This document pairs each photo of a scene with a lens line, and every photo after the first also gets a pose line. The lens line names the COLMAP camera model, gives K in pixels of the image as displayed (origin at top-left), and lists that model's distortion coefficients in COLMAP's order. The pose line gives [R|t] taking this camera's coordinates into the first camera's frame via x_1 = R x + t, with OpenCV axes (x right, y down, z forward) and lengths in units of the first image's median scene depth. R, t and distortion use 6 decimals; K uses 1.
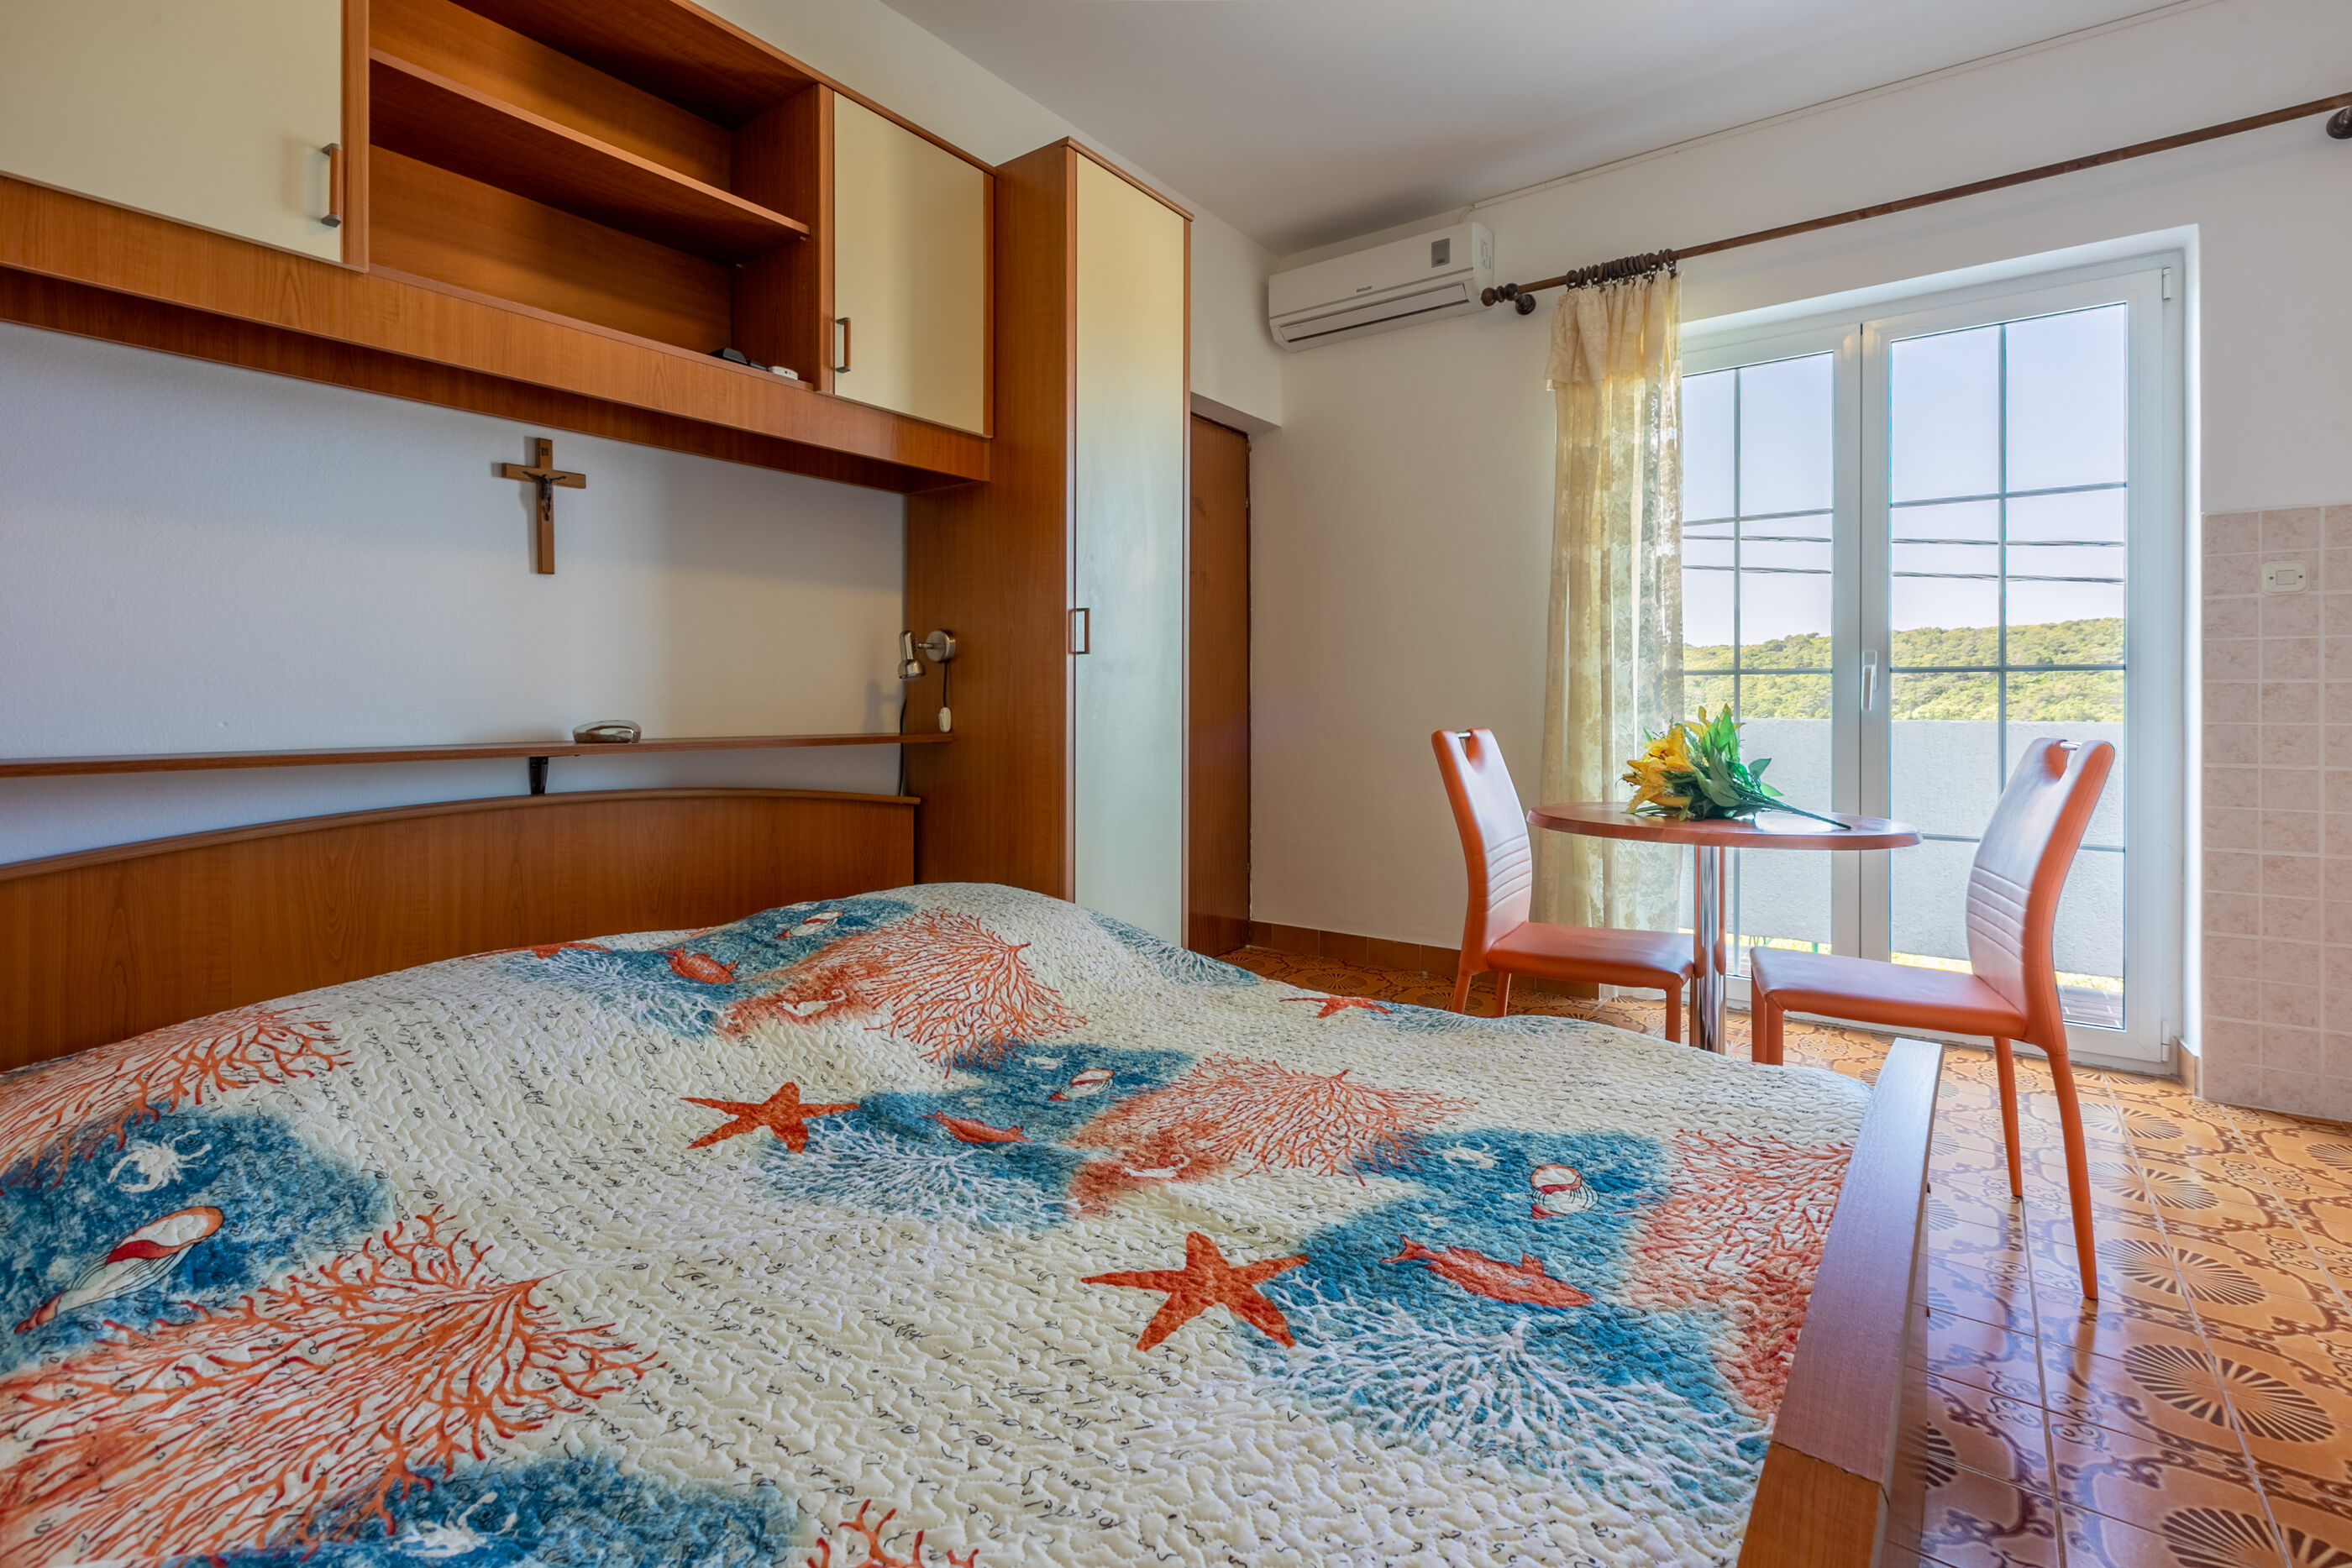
lens RADIAL K [[1073.1, 0, 1158.8], [0, 1073.1, 701.0], [0, 0, 1]] dist [0.000805, -0.000114]
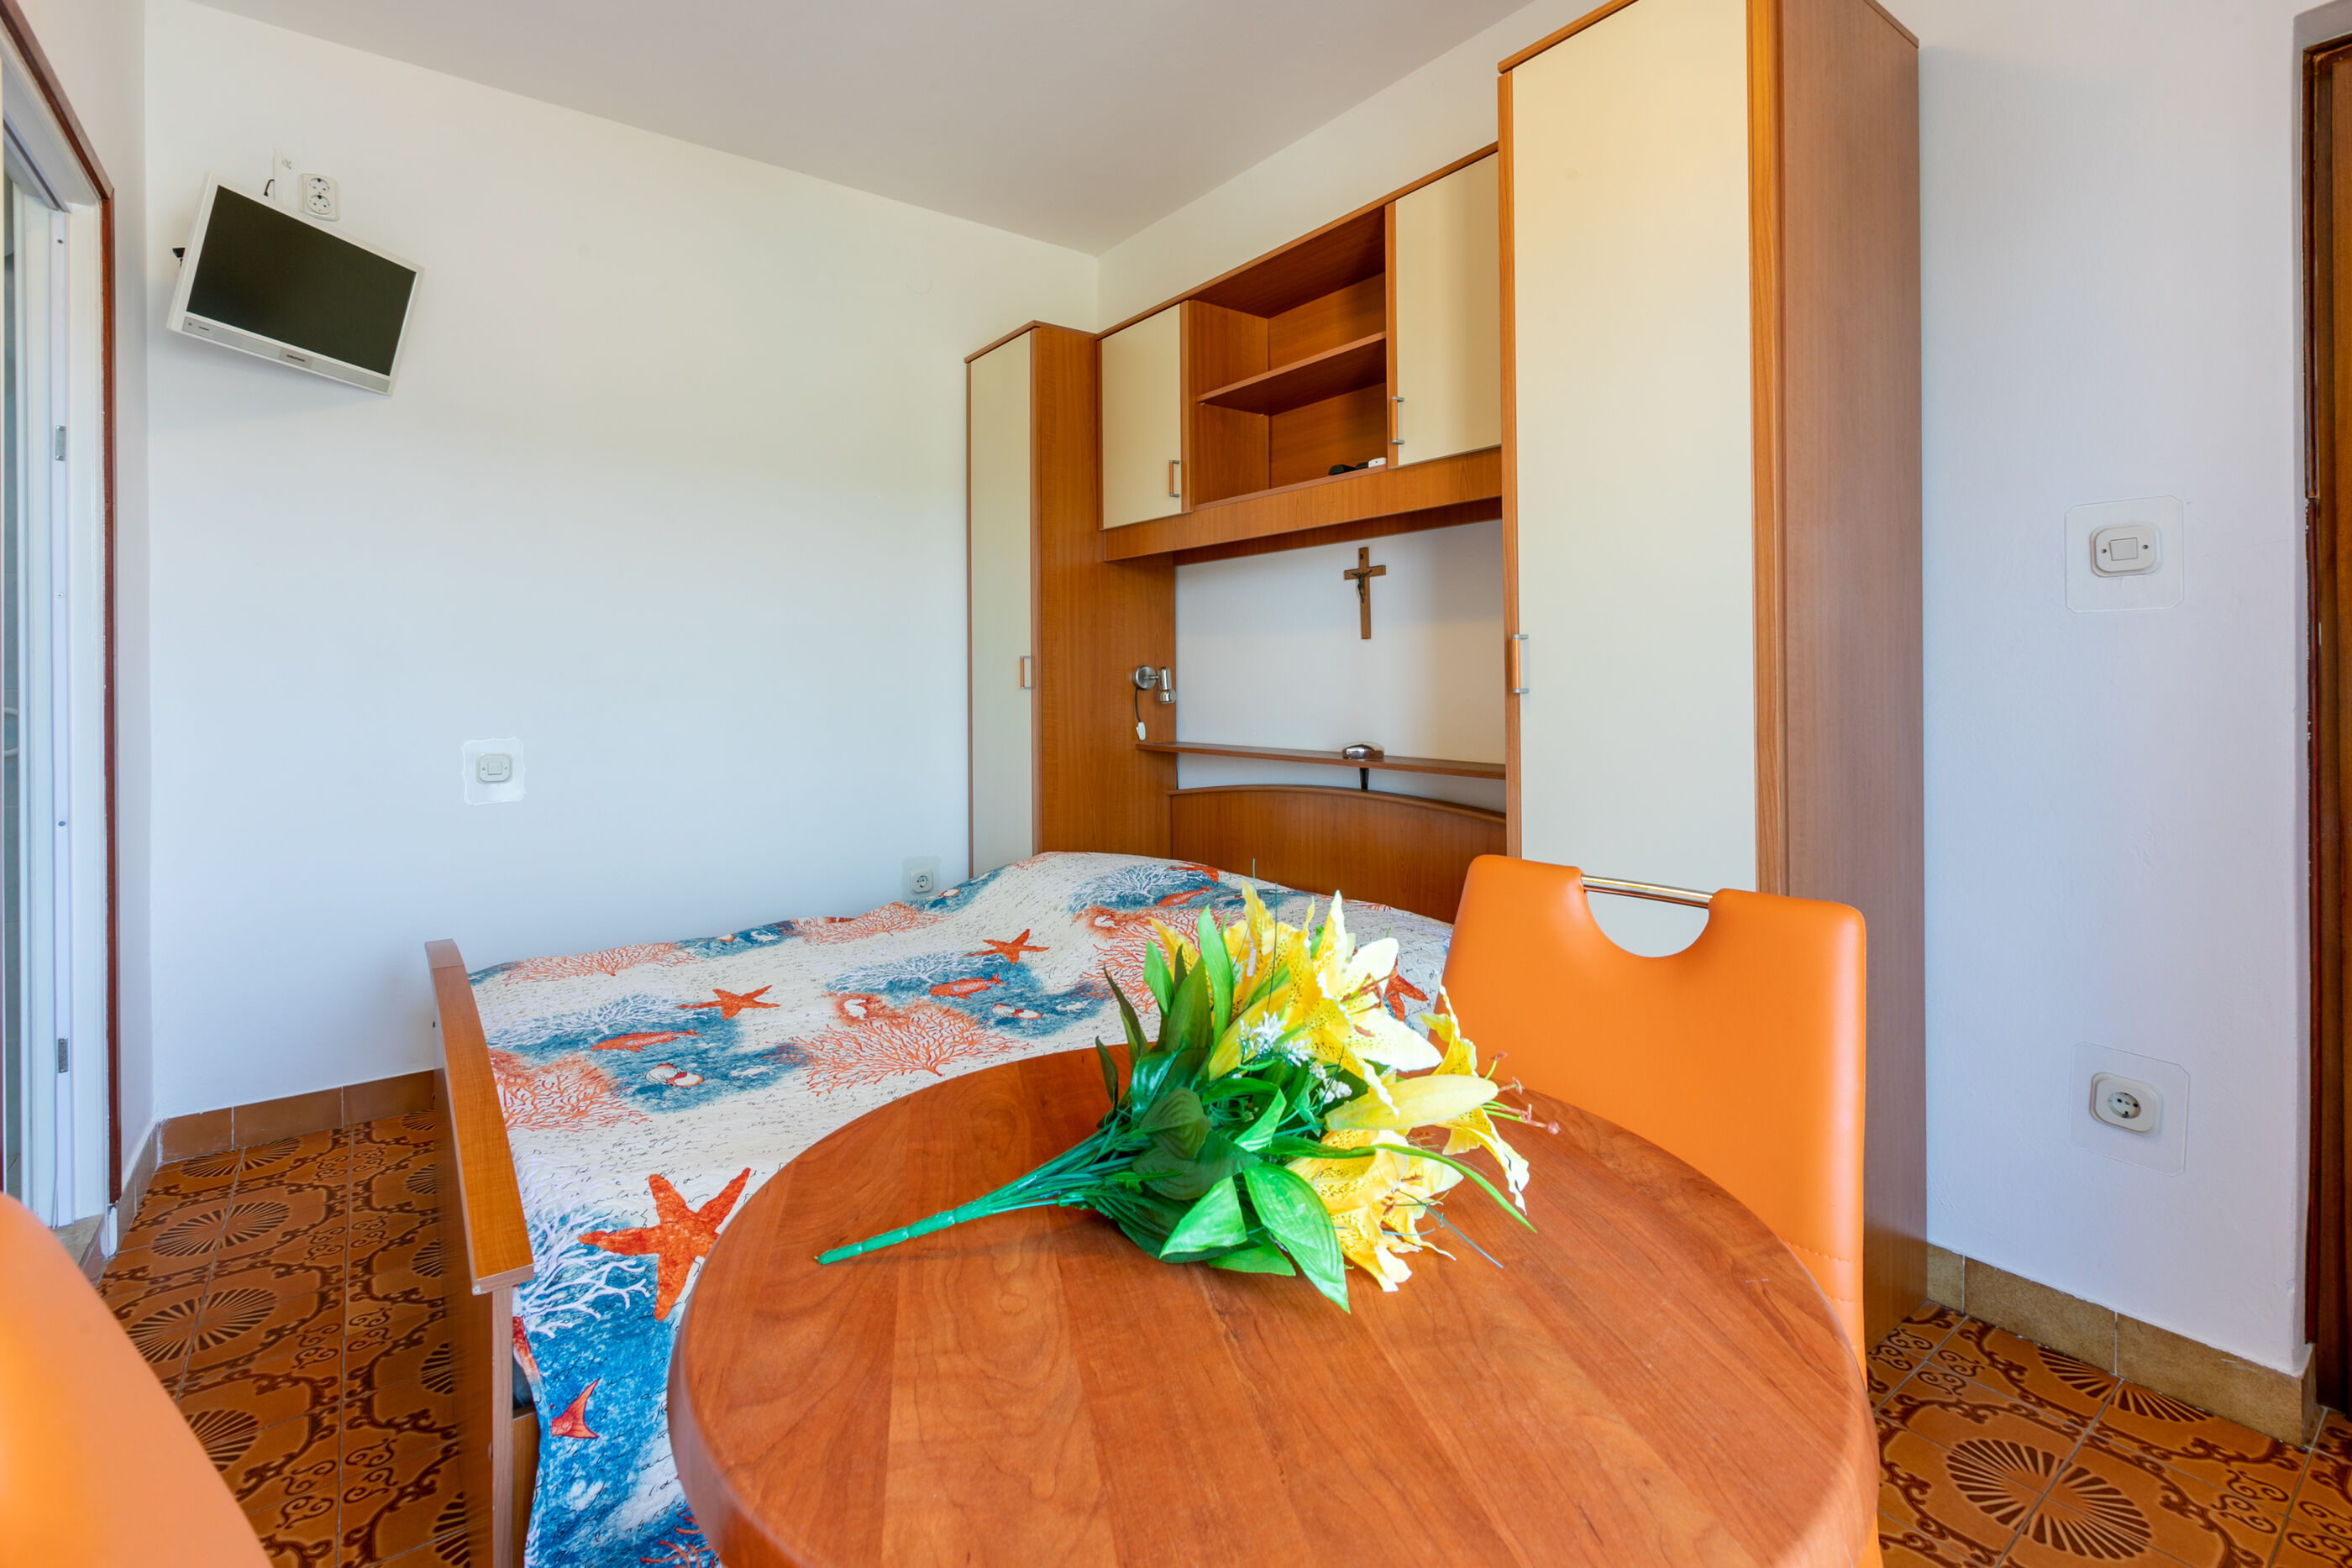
lens RADIAL K [[1055.4, 0, 1174.0], [0, 1055.4, 677.2], [0, 0, 1]] dist [0.000747, -0.000083]
pose [[-0.275876, -0.002452, -0.961190, 1.225703], [0.004956, 0.999980, -0.003973, -0.085326], [0.961180, -0.005860, -0.275859, 1.579438]]
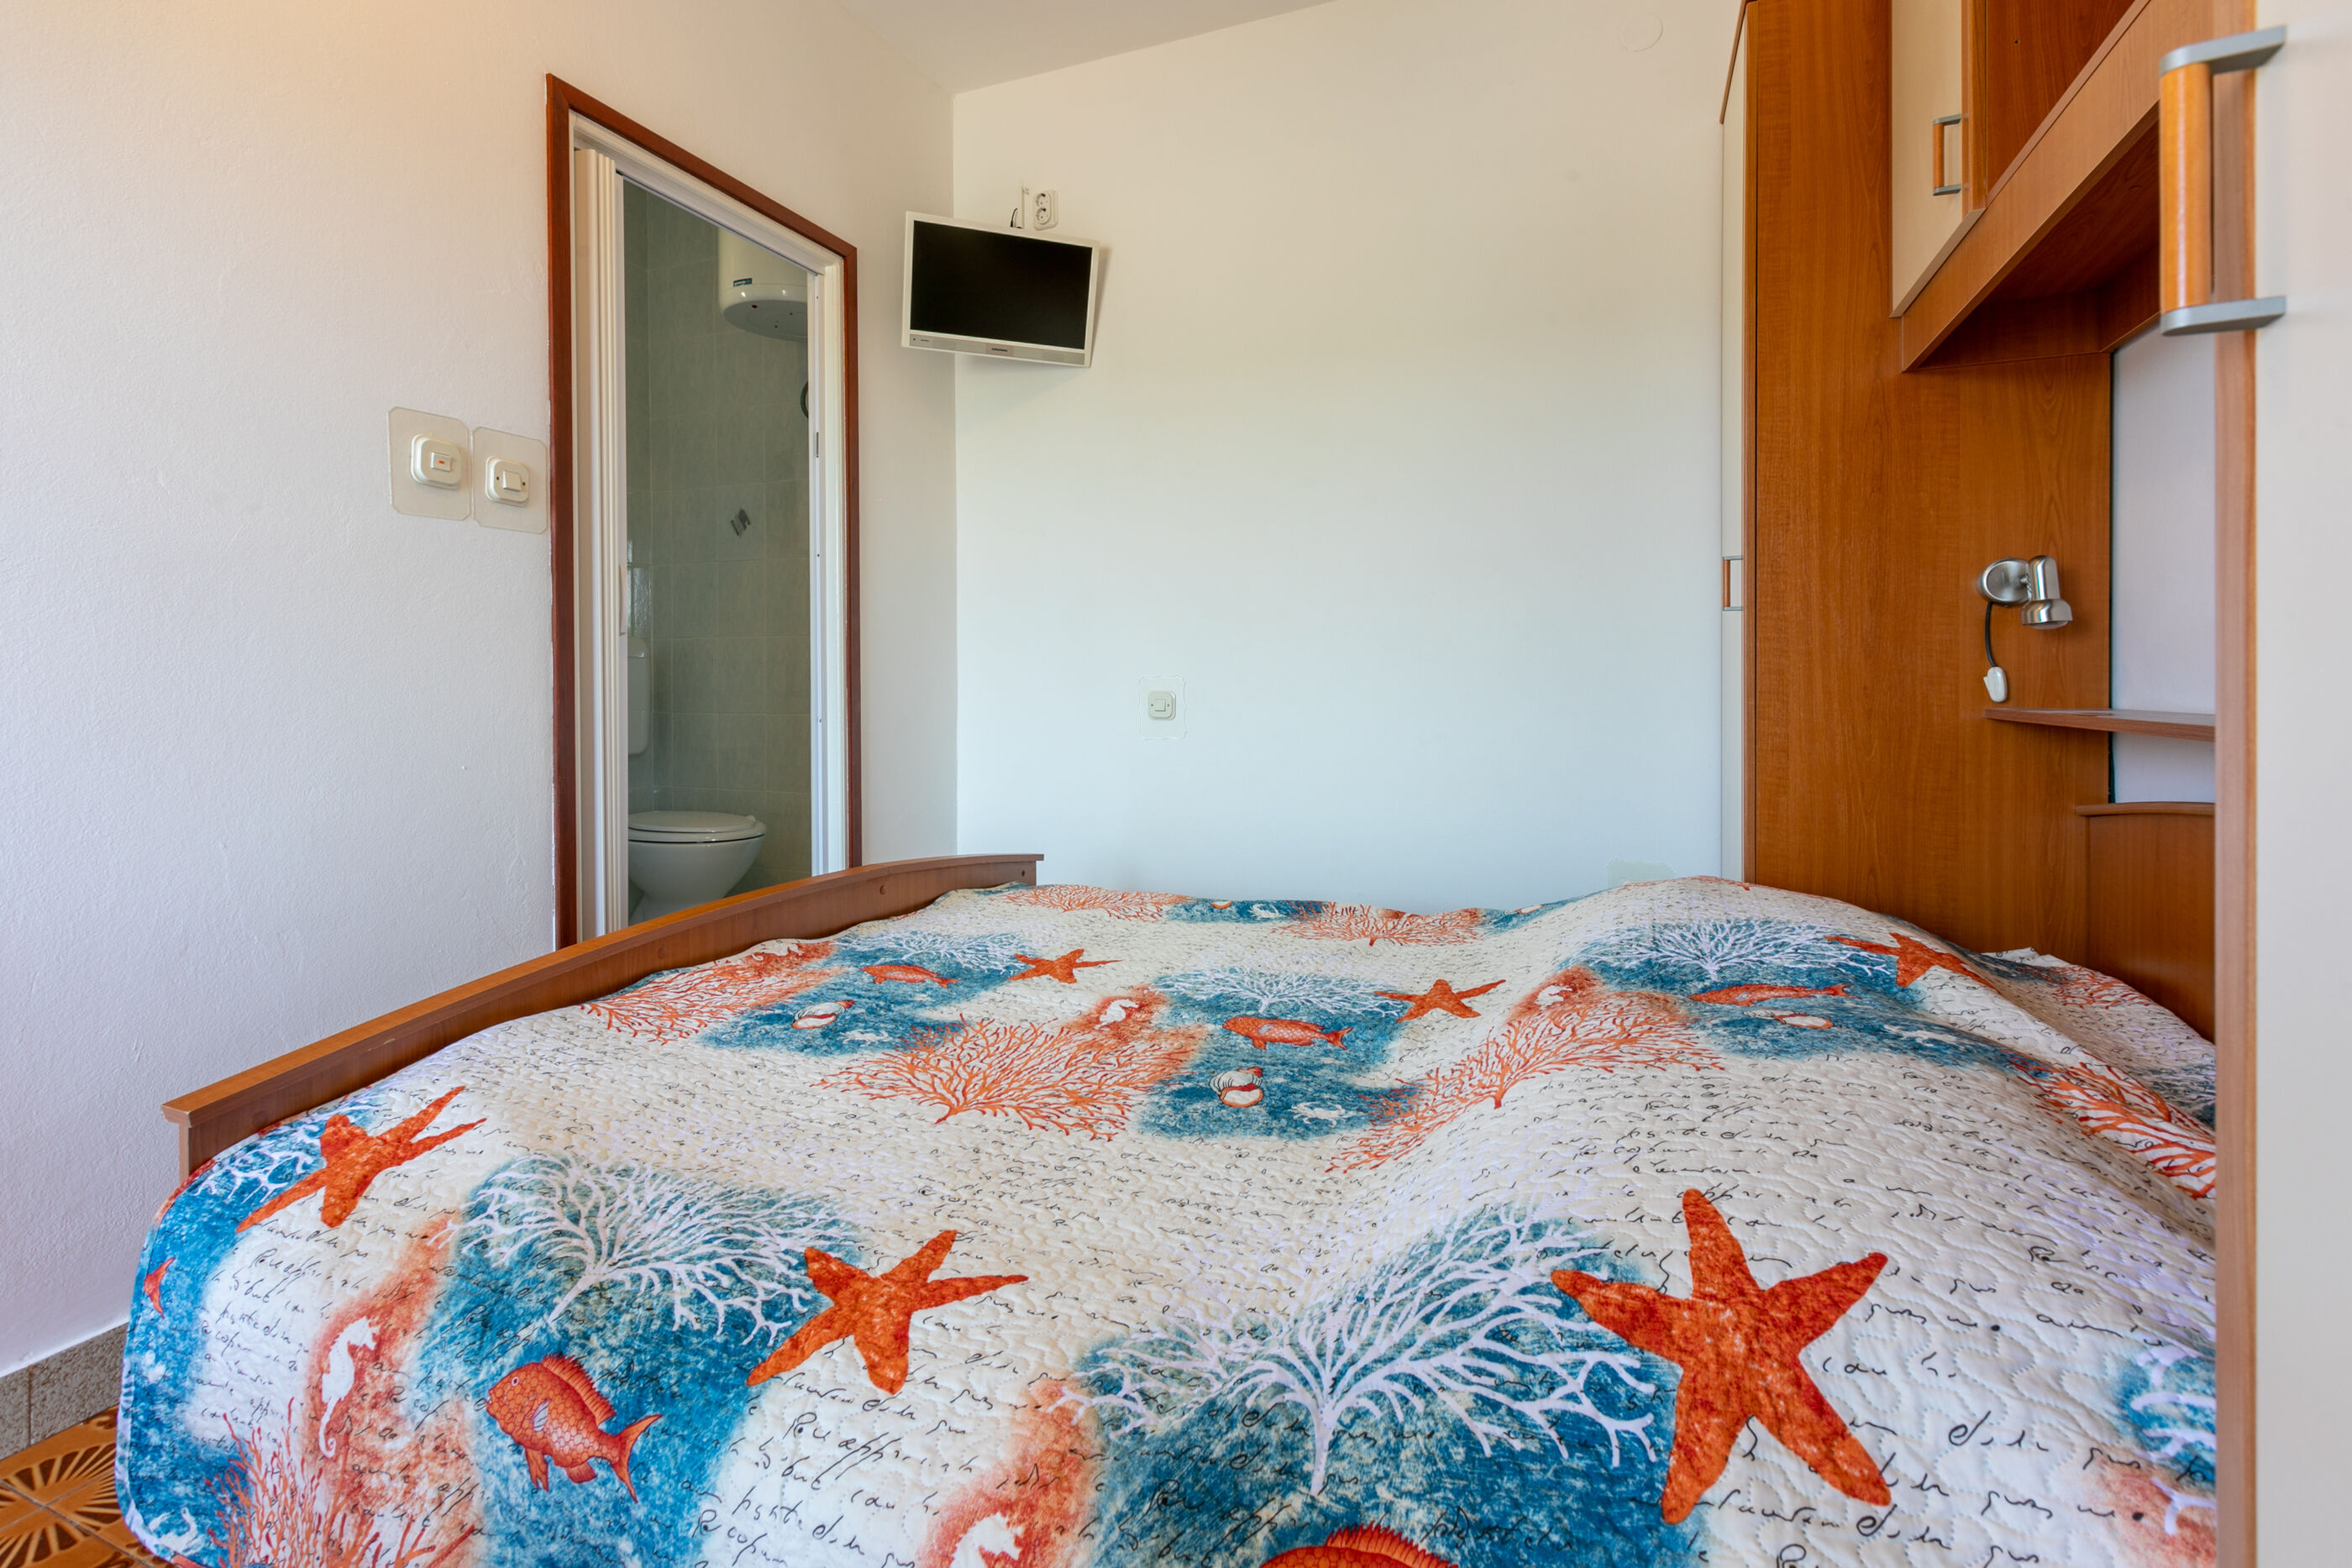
lens RADIAL K [[1085.9, 0, 1169.6], [0, 1085.9, 685.9], [0, 0, 1]] dist [0.001751, 0.000282]
pose [[-0.967095, 0.006960, -0.254319, 0.216160], [0.005401, 0.999962, 0.006826, 0.014234], [0.254357, 0.005227, -0.967096, 1.839533]]
